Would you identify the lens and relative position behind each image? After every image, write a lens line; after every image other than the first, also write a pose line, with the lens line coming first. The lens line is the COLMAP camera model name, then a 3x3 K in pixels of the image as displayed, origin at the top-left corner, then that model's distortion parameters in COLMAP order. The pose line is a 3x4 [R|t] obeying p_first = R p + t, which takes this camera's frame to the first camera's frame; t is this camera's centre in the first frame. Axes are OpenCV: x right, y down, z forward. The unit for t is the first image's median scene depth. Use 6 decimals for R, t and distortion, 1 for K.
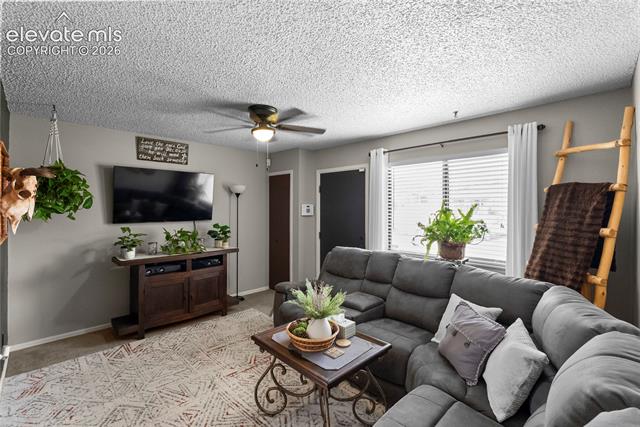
lens RADIAL K [[284.2, 0, 323.9], [0, 284.2, 209.7], [0, 0, 1]] dist [-0.000532, -0.000280]
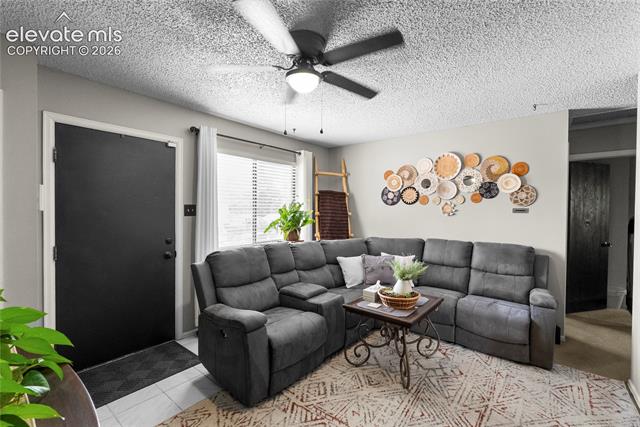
lens RADIAL K [[284.2, 0, 323.8], [0, 284.2, 213.9], [0, 0, 1]] dist [-0.000532, -0.000280]
pose [[-0.120143, -0.025154, 0.992438, -0.744107], [-0.005495, 0.999680, 0.024672, 0.013409], [-0.992741, -0.002490, -0.120243, 0.869868]]
